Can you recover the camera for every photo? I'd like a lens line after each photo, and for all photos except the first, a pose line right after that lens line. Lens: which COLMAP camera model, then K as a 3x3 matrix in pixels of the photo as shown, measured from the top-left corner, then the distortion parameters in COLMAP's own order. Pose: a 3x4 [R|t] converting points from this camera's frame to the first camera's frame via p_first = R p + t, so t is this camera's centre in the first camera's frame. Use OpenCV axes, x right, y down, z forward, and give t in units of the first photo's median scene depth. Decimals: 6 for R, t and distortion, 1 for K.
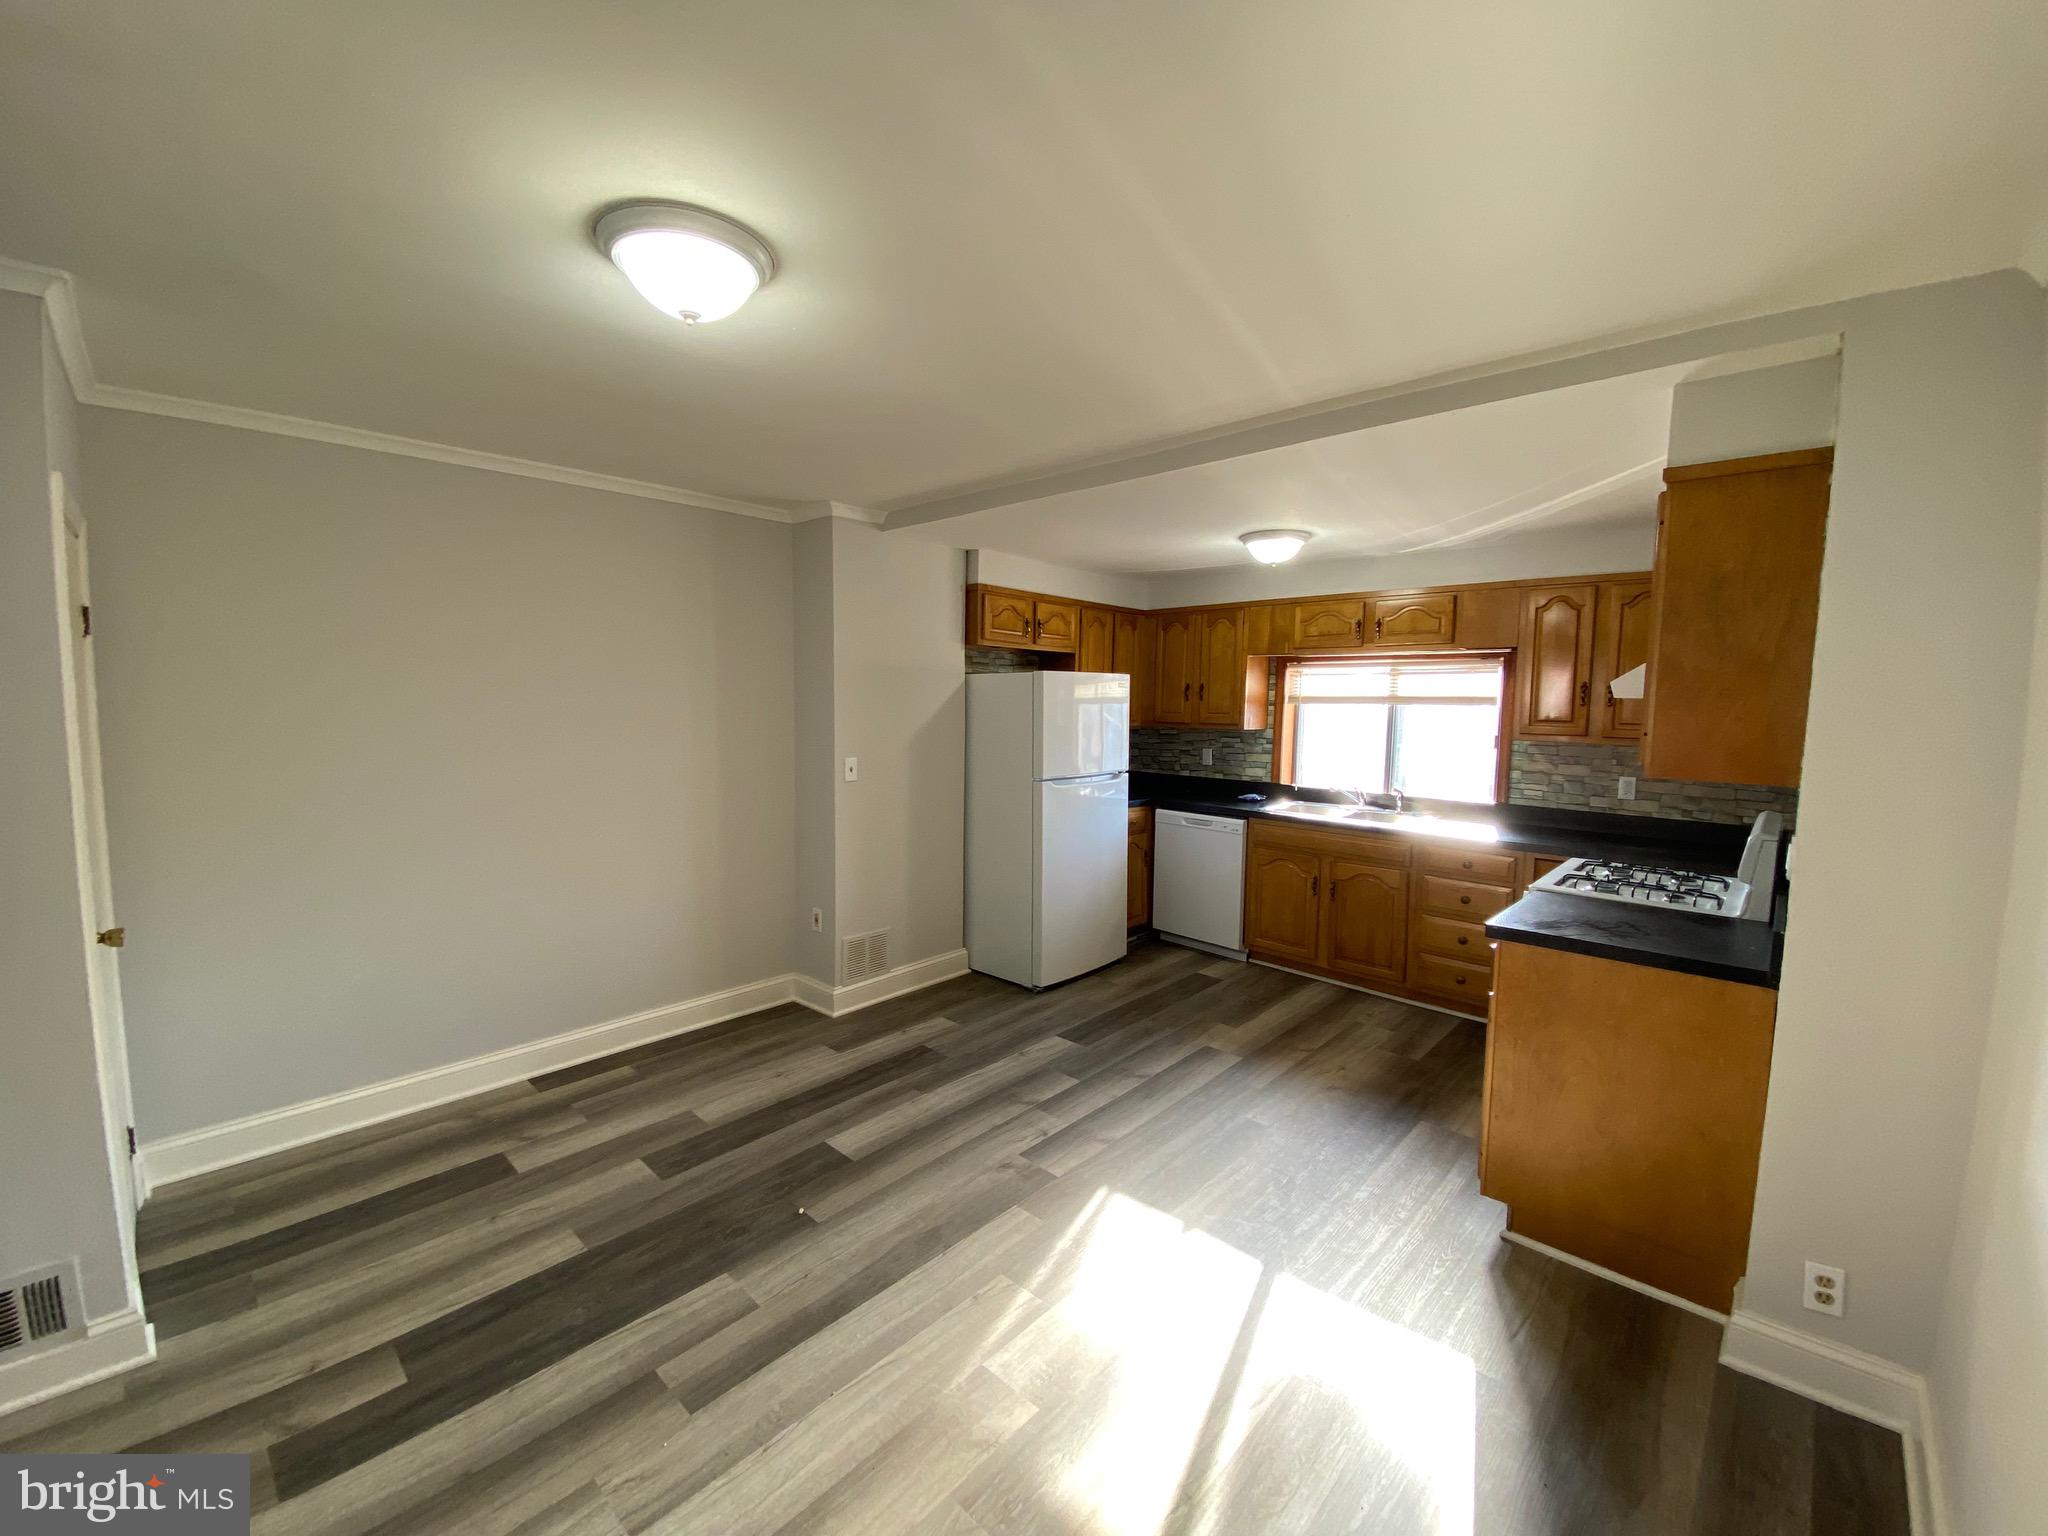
lens RADIAL K [[820.2, 0, 1007.9], [0, 820.2, 766.2], [0, 0, 1]] dist [0.010823, -0.013792]
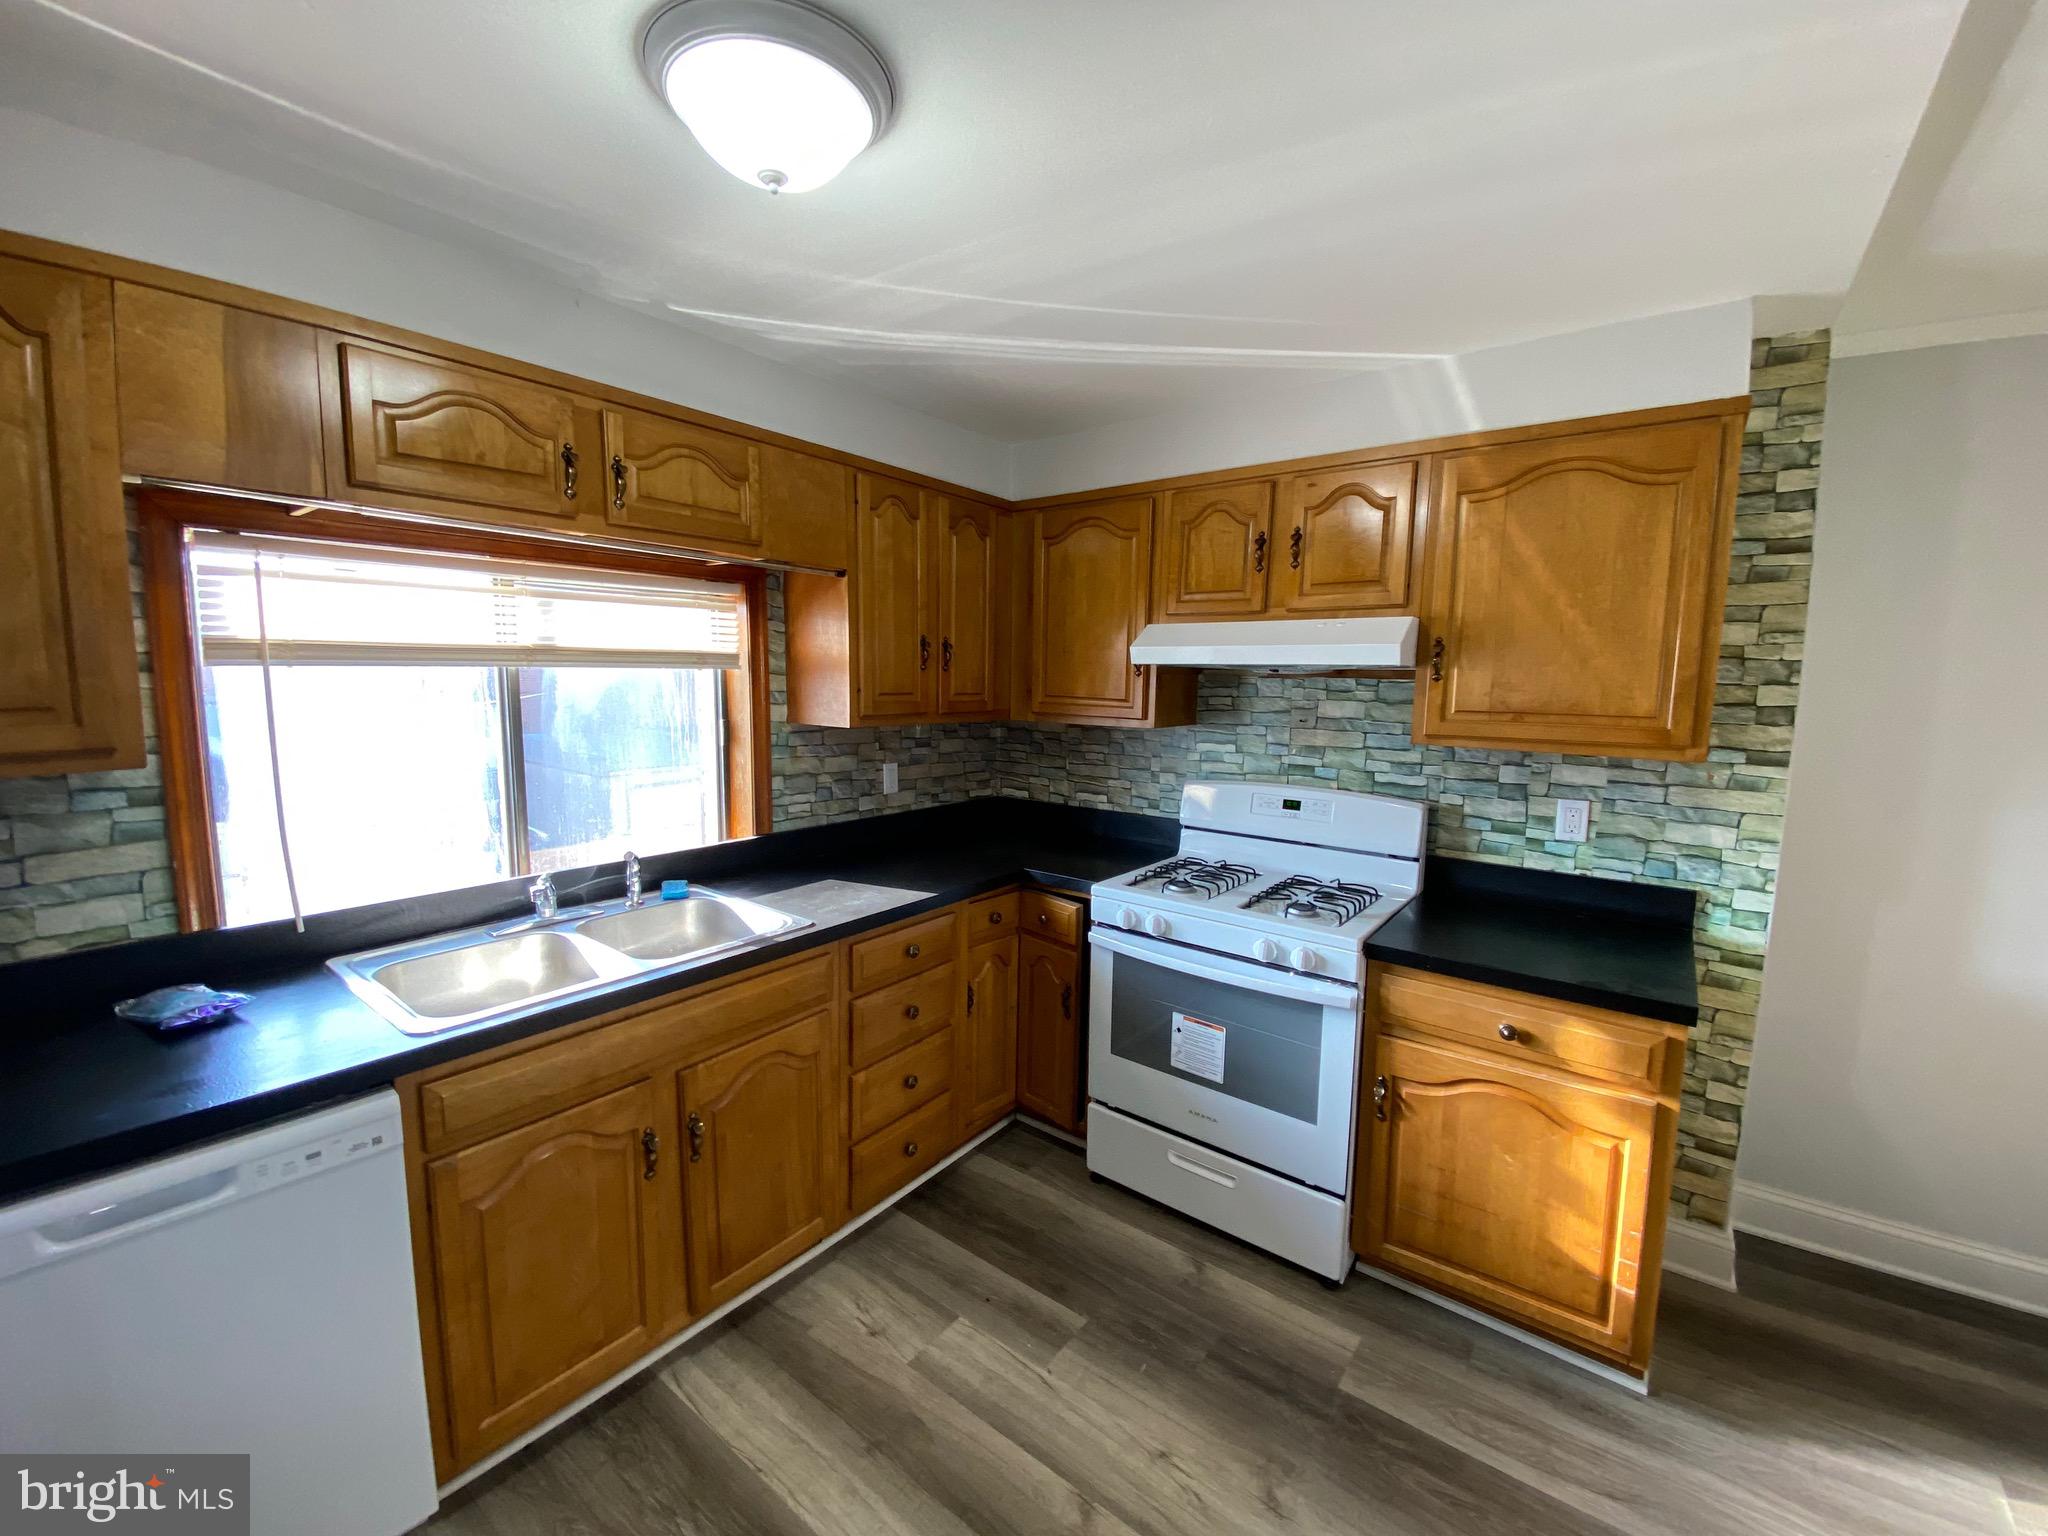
lens RADIAL K [[820.2, 0, 1029.8], [0, 820.2, 771.1], [0, 0, 1]] dist [0.010823, -0.013792]
pose [[-0.113596, -0.135250, 0.984278, 0.007857], [0.066852, 0.987405, 0.143395, -0.073851], [-0.991275, 0.082090, -0.103124, 0.898509]]
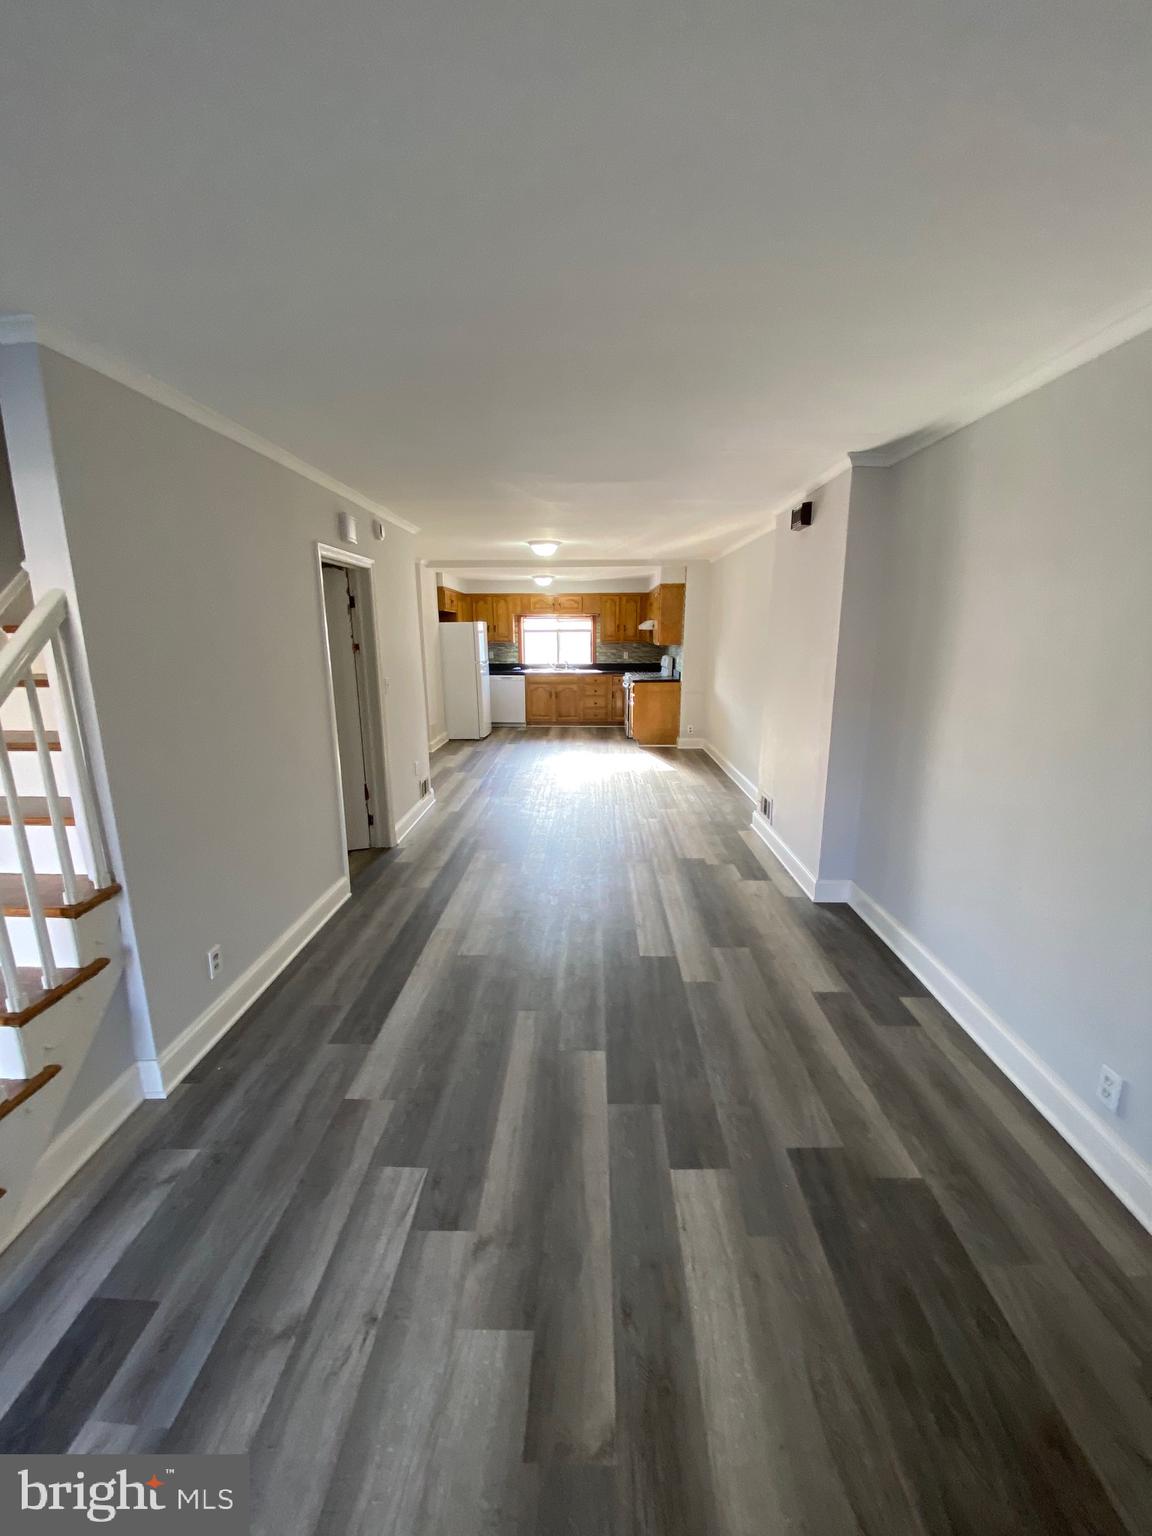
lens RADIAL K [[615.2, 0, 573.8], [0, 615.2, 772.8], [0, 0, 1]] dist [0.010823, -0.013792]
pose [[0.740197, -0.165483, 0.651709, -1.121918], [0.072578, 0.983242, 0.167234, 0.059556], [-0.668462, -0.076486, 0.739803, -0.768183]]
